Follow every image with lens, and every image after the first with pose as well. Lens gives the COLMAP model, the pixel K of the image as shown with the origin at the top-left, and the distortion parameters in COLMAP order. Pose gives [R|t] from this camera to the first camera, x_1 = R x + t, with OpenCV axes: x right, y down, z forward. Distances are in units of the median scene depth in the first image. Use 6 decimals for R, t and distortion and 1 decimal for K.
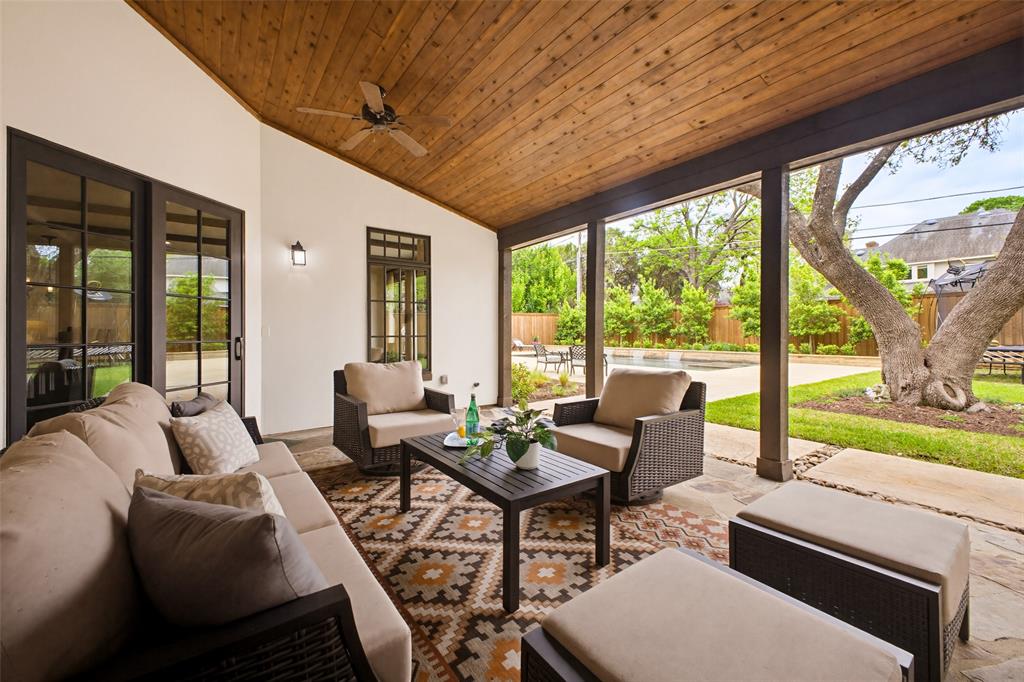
lens RADIAL K [[407.0, 0, 511.4], [0, 407.0, 331.0], [0, 0, 1]] dist [0.016426, -0.000596]
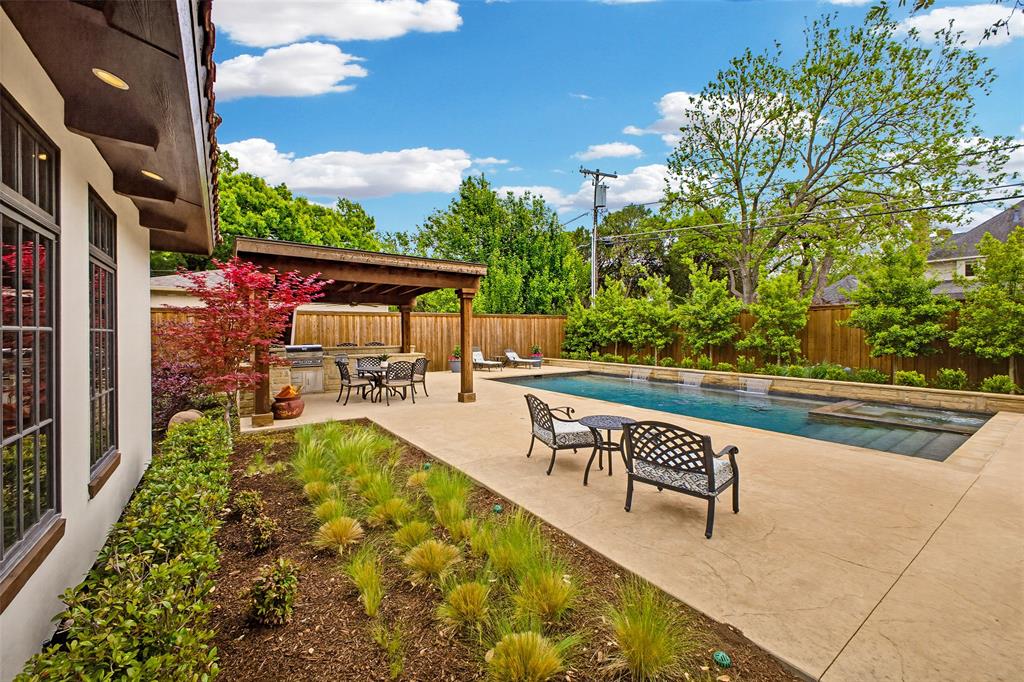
lens RADIAL K [[407.0, 0, 511.4], [0, 407.0, 331.0], [0, 0, 1]] dist [0.016426, -0.000596]
pose [[0.999964, 0.001948, -0.008299, 0.019715], [-0.001935, 0.999997, 0.001690, -0.015459], [0.008302, -0.001674, 0.999964, 0.257673]]
